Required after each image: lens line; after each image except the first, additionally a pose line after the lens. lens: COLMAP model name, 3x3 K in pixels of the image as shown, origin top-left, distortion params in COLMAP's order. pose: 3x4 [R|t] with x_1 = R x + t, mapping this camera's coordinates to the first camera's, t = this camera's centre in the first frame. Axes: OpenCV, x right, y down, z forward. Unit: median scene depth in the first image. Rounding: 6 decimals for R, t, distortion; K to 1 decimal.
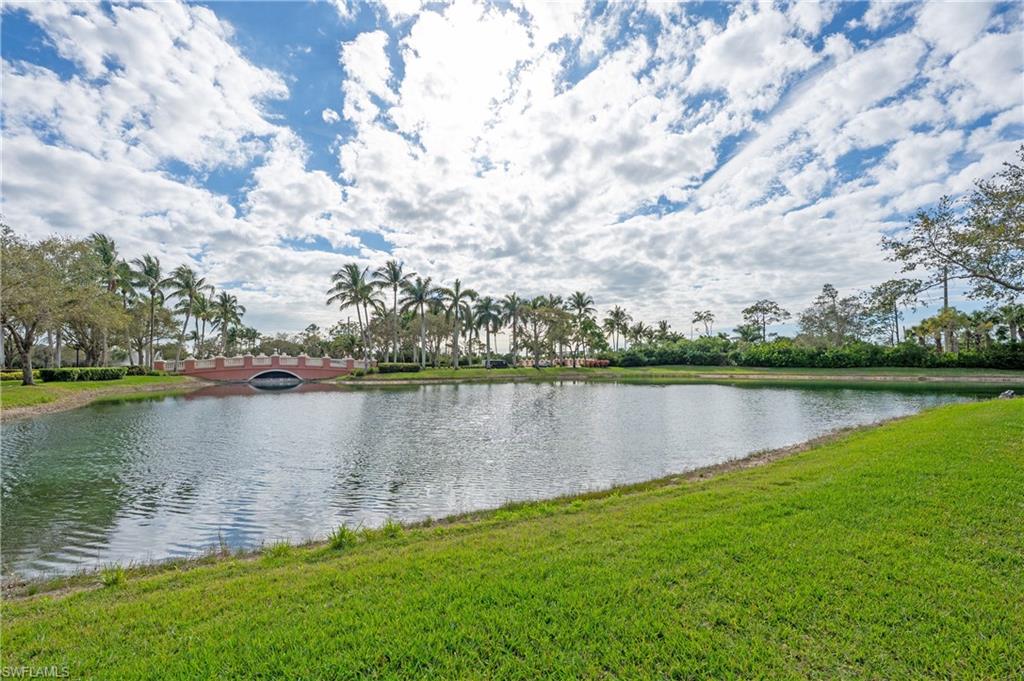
lens RADIAL K [[463.7, 0, 513.1], [0, 463.7, 365.0], [0, 0, 1]] dist [0.000566, 0.000099]
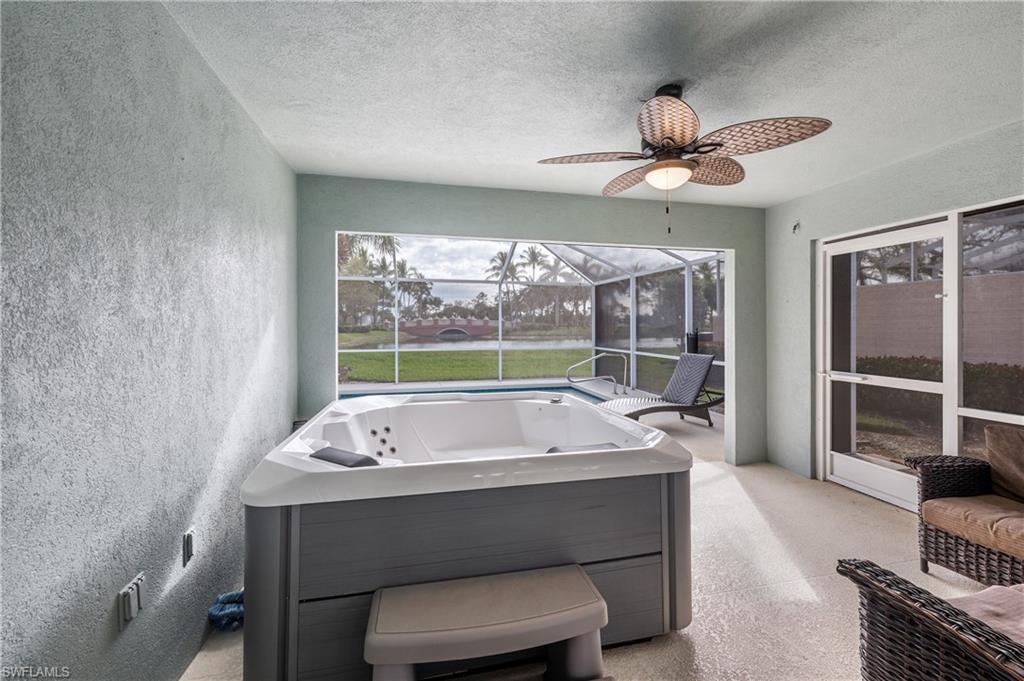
lens RADIAL K [[440.0, 0, 513.5], [0, 440.0, 324.7], [0, 0, 1]] dist [-0.000473, -0.000073]
pose [[0.942460, 0.000757, -0.334317, 0.049050], [-0.002304, 0.999988, -0.004230, 0.002193], [0.334310, 0.004756, 0.942451, -0.090120]]
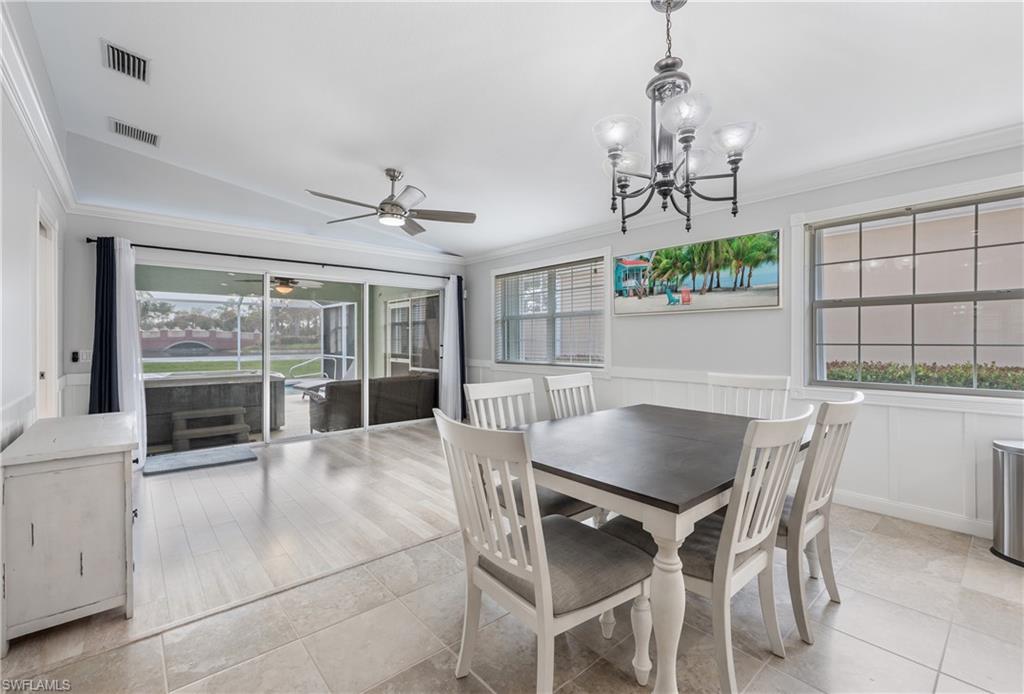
lens RADIAL K [[444.6, 0, 522.9], [0, 444.6, 337.0], [0, 0, 1]] dist [-0.000201, 0.000061]
pose [[0.986091, 0.004100, 0.166158, 0.064900], [-0.002994, 0.999972, -0.006912, 0.002291], [-0.166181, 0.006318, 0.986075, -0.121794]]
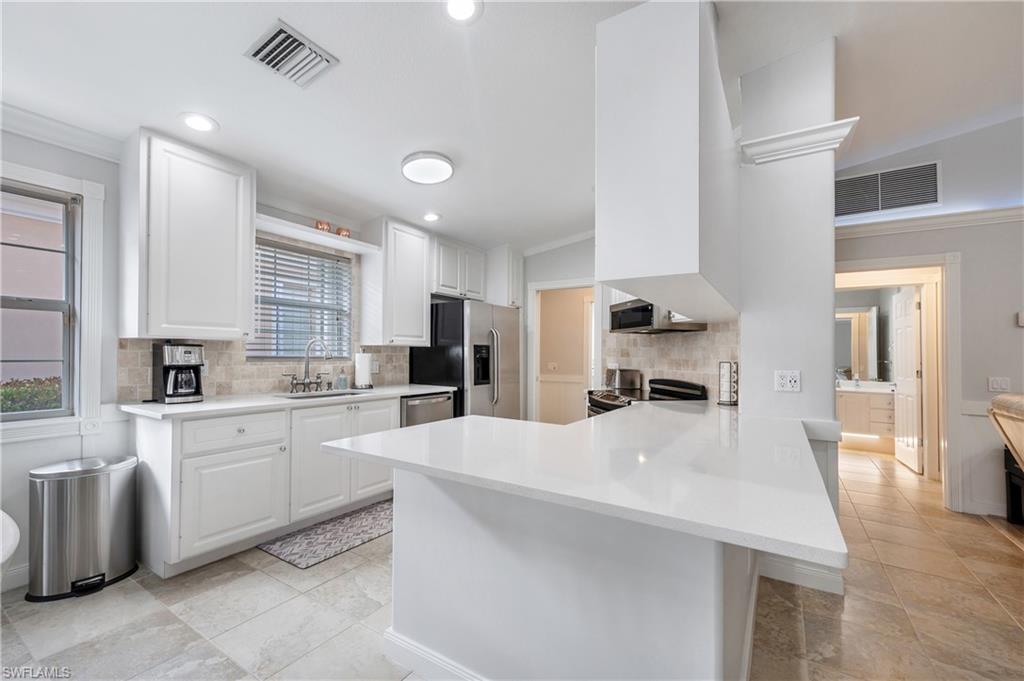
lens RADIAL K [[437.0, 0, 495.2], [0, 437.0, 352.6], [0, 0, 1]] dist [0.000380, 0.000001]
pose [[-0.412948, 0.001836, 0.910753, 0.065805], [-0.009872, 0.999930, -0.006491, 0.002099], [-0.910701, -0.011671, -0.412901, -0.116390]]
